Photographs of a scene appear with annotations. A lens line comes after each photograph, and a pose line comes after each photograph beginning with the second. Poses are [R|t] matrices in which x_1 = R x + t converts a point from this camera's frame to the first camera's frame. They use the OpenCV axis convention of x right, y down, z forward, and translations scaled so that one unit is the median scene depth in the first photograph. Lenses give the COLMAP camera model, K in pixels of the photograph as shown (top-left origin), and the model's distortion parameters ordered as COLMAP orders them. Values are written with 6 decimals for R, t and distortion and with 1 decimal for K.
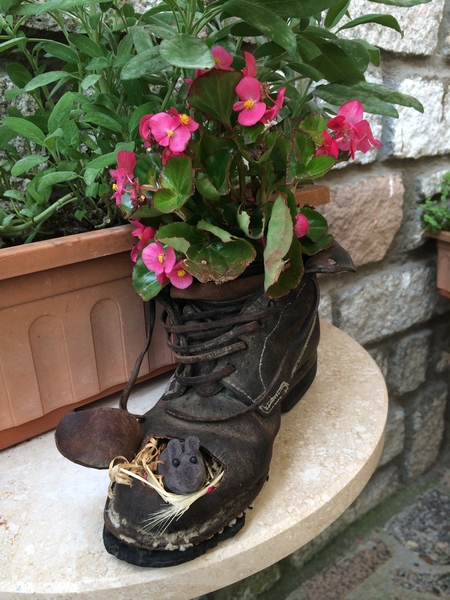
lens RADIAL K [[507.1, 0, 223.9], [0, 507.1, 297.8], [0, 0, 1]] dist [0.056751, -0.100351]
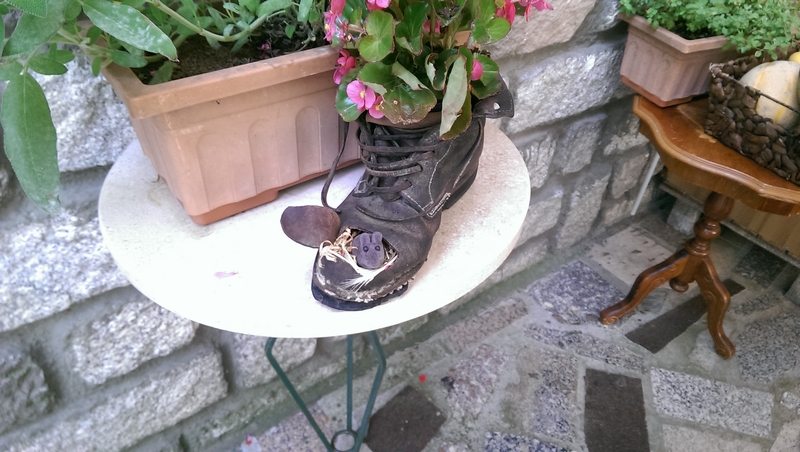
lens RADIAL K [[572.2, 0, 398.1], [0, 572.2, 223.6], [0, 0, 1]] dist [0.008712, -0.028017]
pose [[0.995549, 0.088690, 0.031878, -0.041297], [-0.094244, 0.938807, 0.331298, -0.207365], [-0.000544, -0.332828, 0.942987, -0.366546]]
